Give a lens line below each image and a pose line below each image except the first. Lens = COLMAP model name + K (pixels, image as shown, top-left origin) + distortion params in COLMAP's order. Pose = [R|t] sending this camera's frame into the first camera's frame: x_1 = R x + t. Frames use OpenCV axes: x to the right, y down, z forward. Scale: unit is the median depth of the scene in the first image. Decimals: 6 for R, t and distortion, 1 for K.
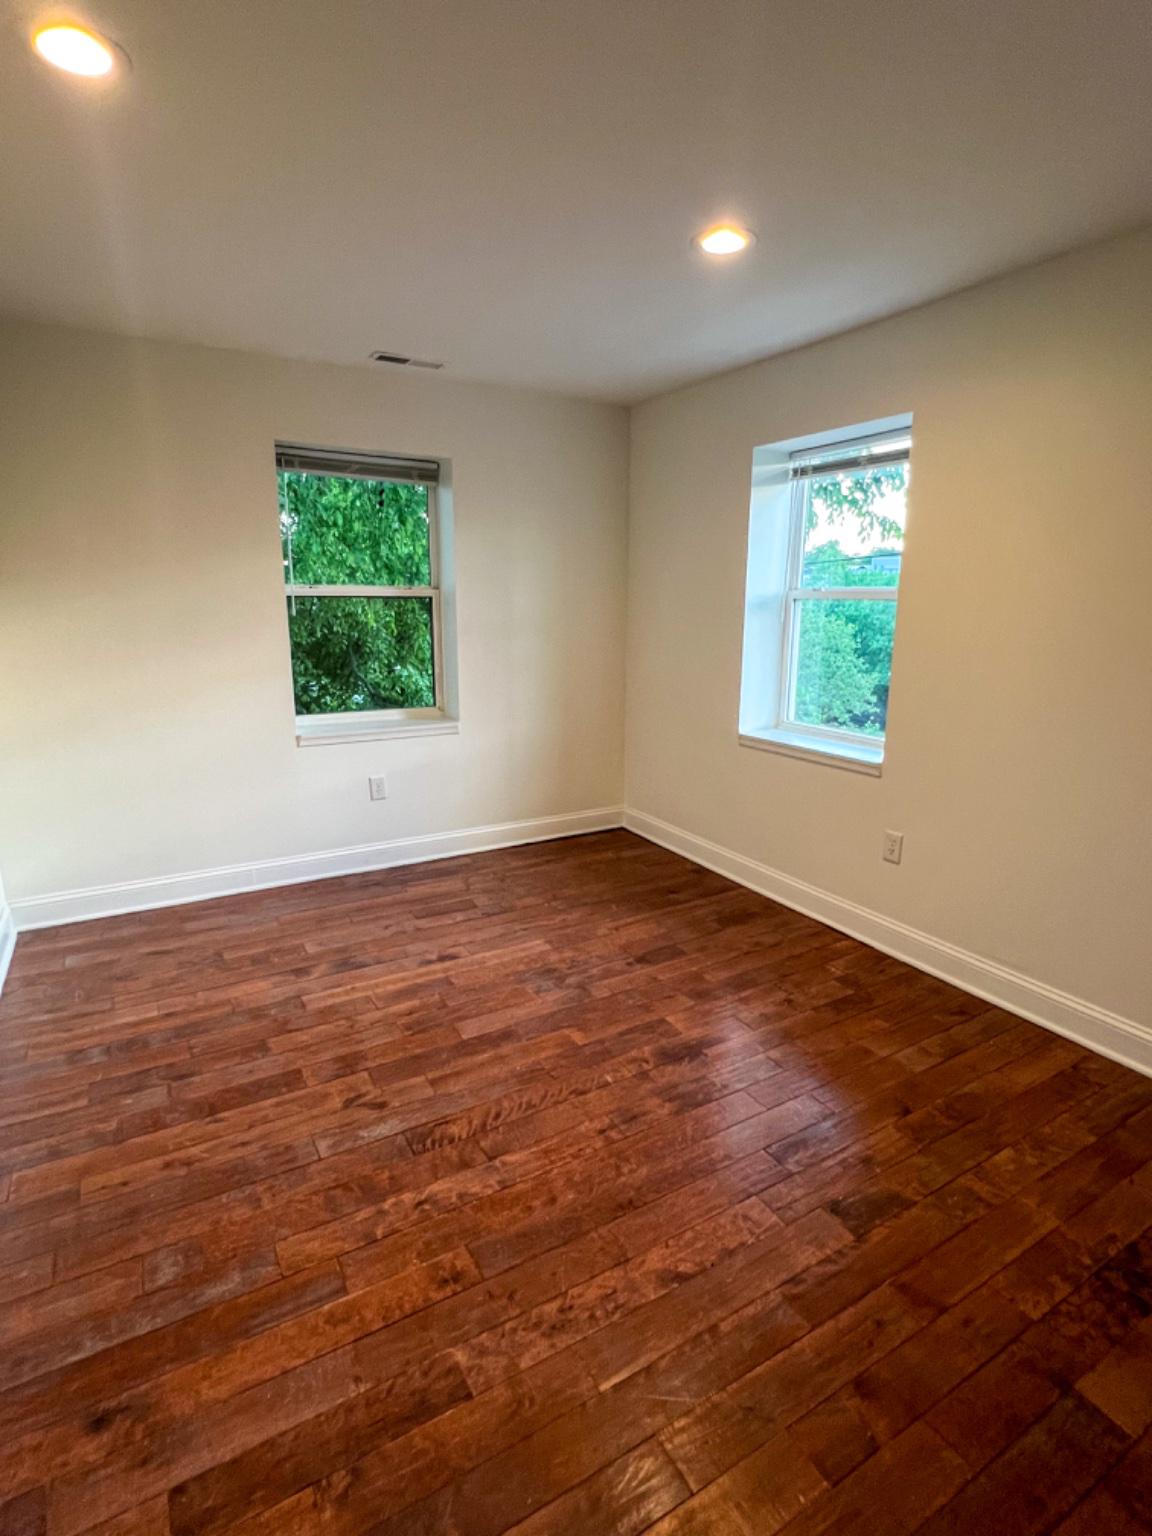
lens RADIAL K [[773.2, 0, 578.3], [0, 773.2, 764.6], [0, 0, 1]] dist [0.000408, 0.002451]
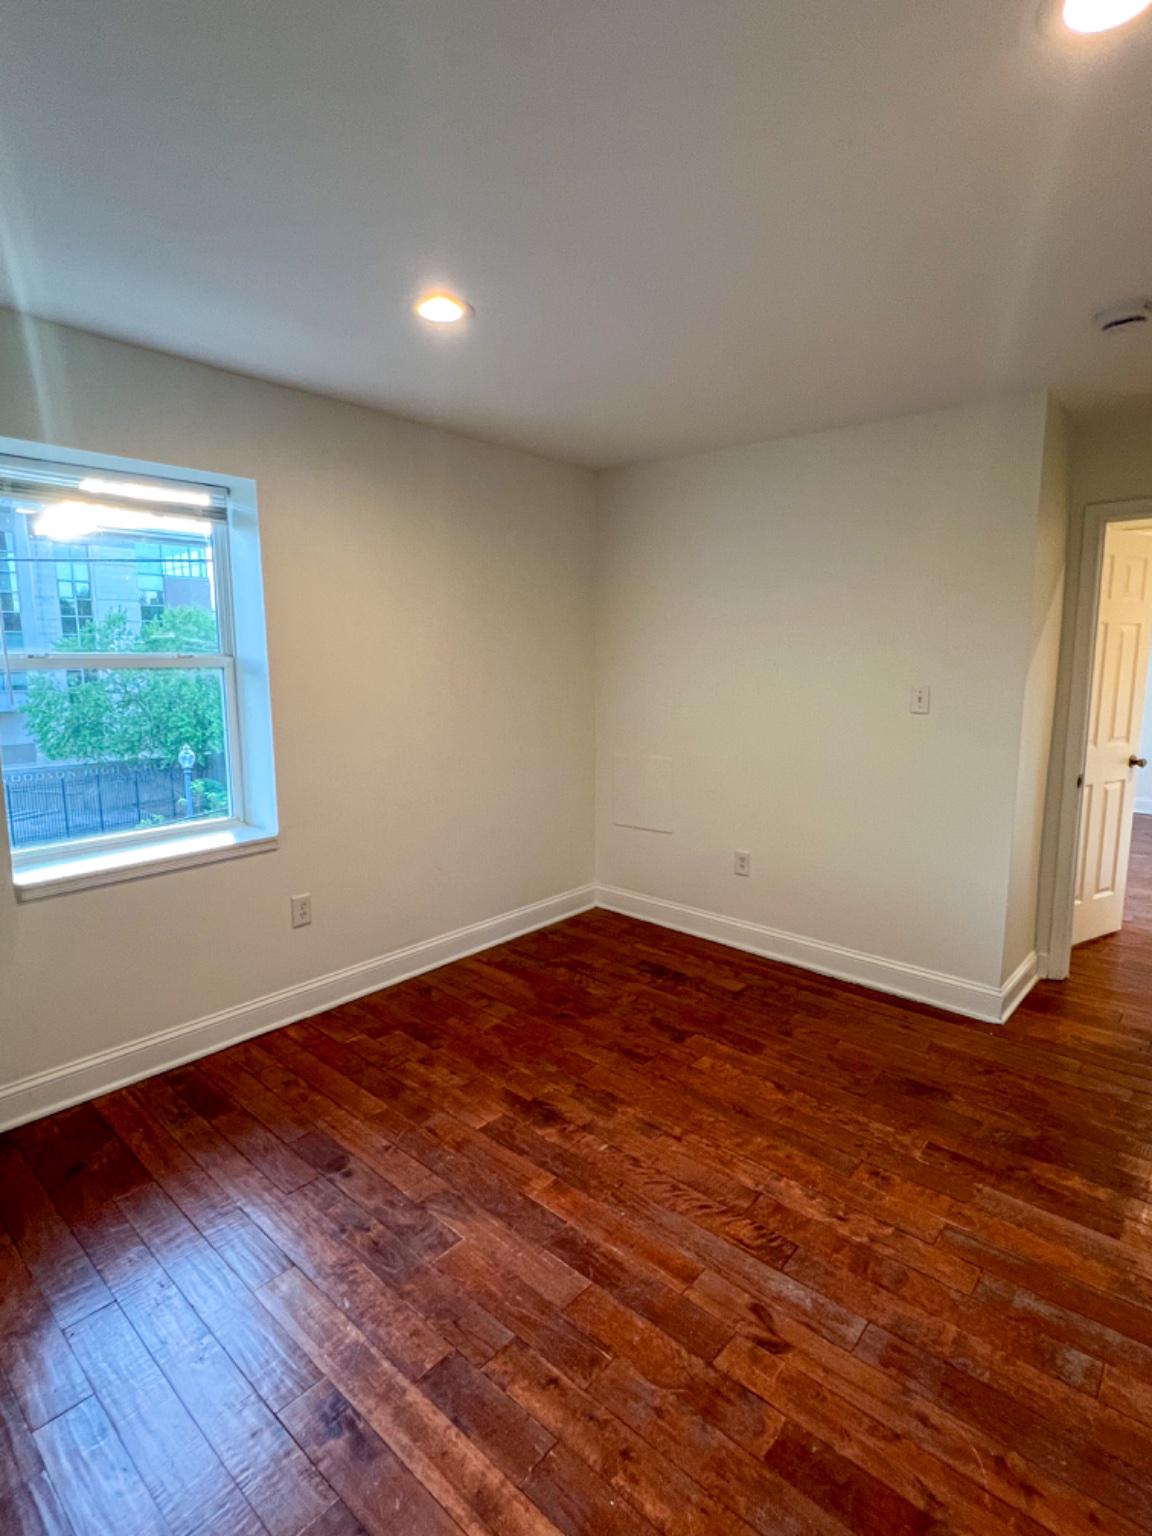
lens RADIAL K [[773.2, 0, 578.3], [0, 773.2, 764.6], [0, 0, 1]] dist [0.000408, 0.002451]
pose [[-0.315973, -0.139430, 0.938467, -0.887142], [0.205470, 0.955612, 0.211157, -0.304297], [-0.926252, 0.259547, -0.273299, 1.282149]]
